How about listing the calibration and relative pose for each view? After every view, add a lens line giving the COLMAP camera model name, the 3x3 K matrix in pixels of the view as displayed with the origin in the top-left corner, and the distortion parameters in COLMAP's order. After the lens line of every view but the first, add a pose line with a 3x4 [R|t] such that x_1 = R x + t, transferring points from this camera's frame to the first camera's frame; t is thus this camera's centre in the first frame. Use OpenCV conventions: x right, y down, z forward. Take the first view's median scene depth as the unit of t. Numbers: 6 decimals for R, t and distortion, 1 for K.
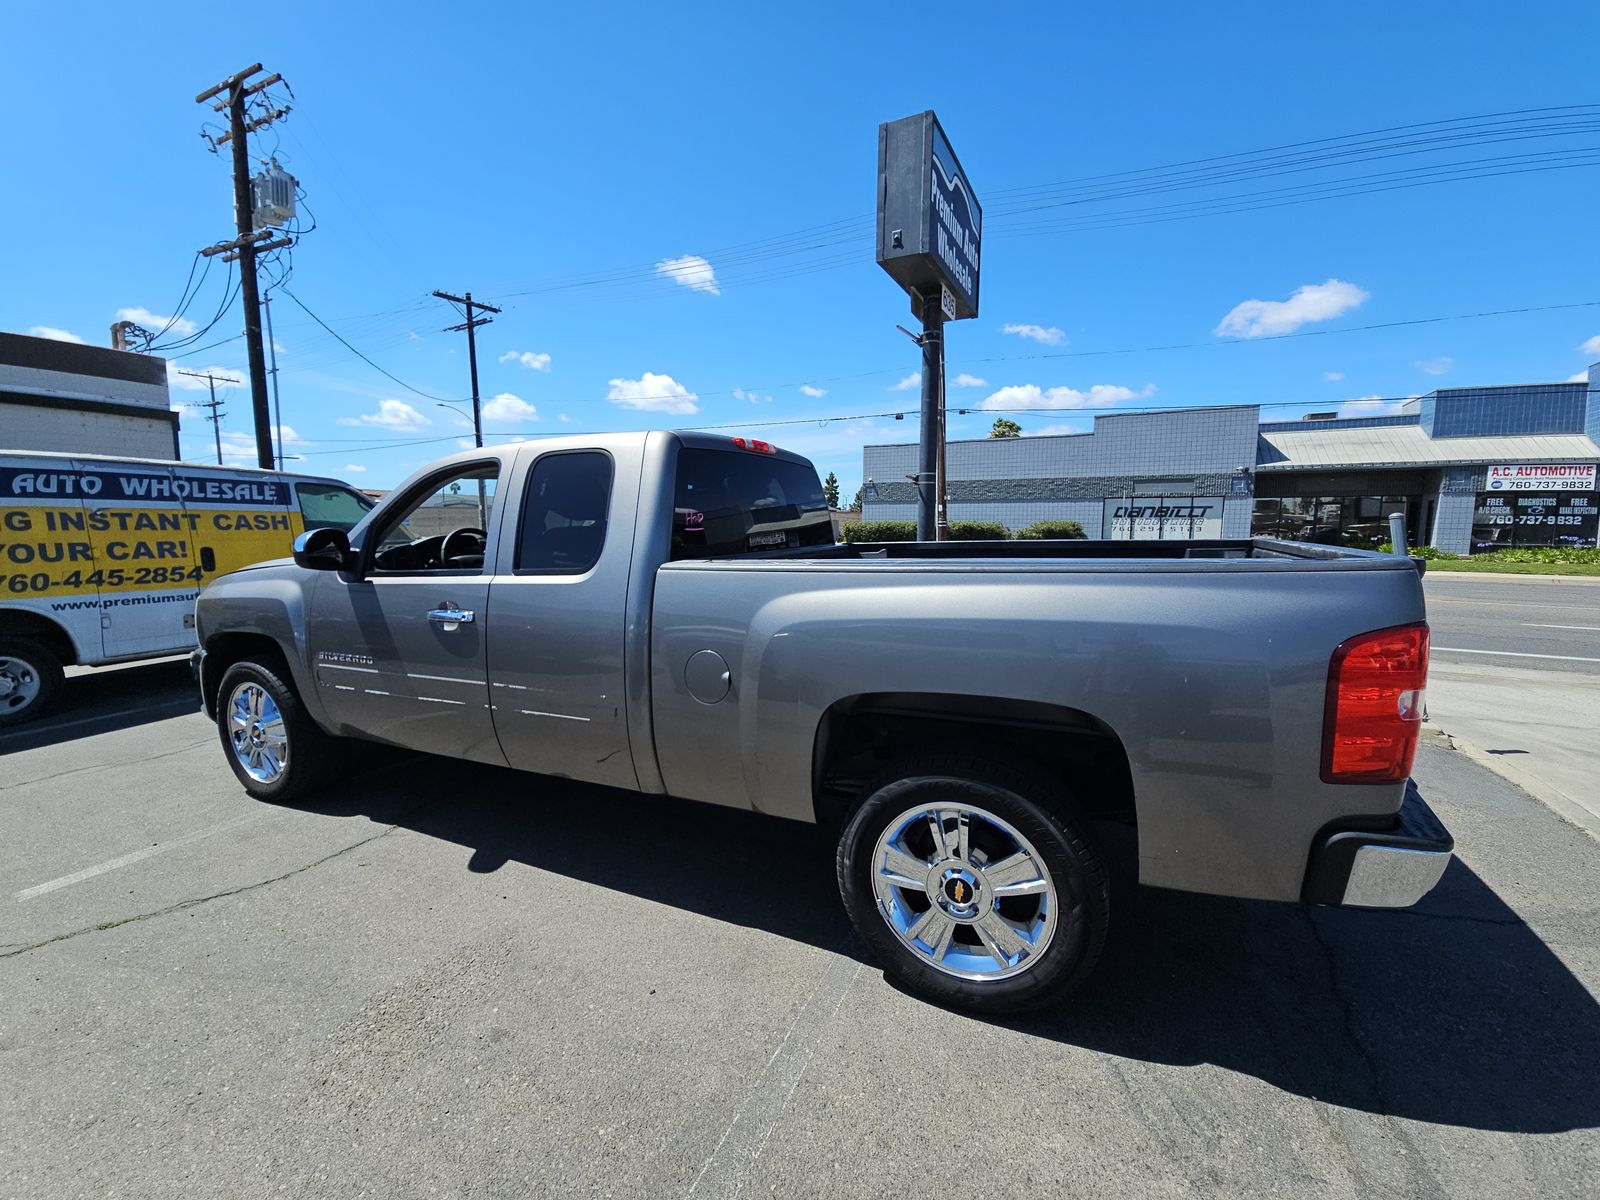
lens RADIAL K [[638.3, 0, 800.0], [0, 638.3, 600.0], [0, 0, 1]] dist [0.001940, -0.011477]
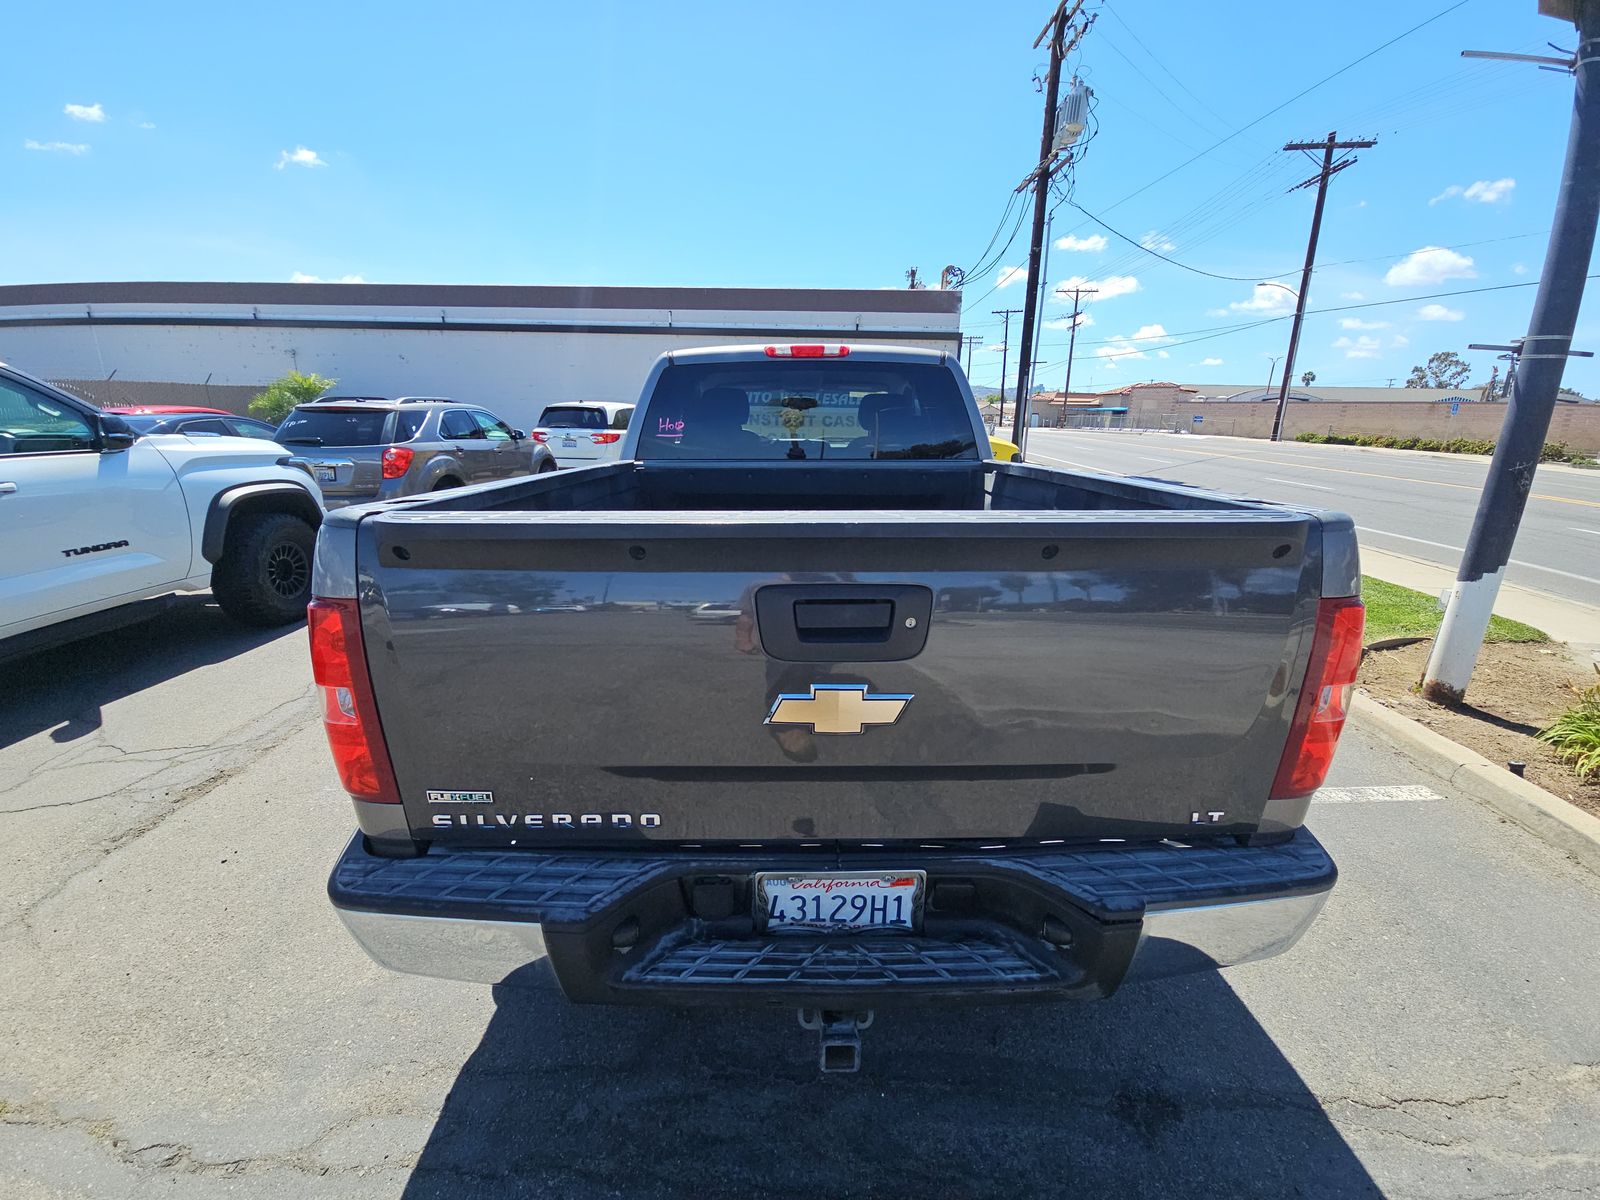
lens RADIAL K [[638.3, 0, 800.0], [0, 638.3, 600.0], [0, 0, 1]] dist [0.001940, -0.011477]
pose [[0.398535, 0.252120, -0.881819, 0.507362], [-0.111083, 0.967665, 0.226461, -0.049262], [0.910401, 0.007703, 0.413655, 0.335292]]
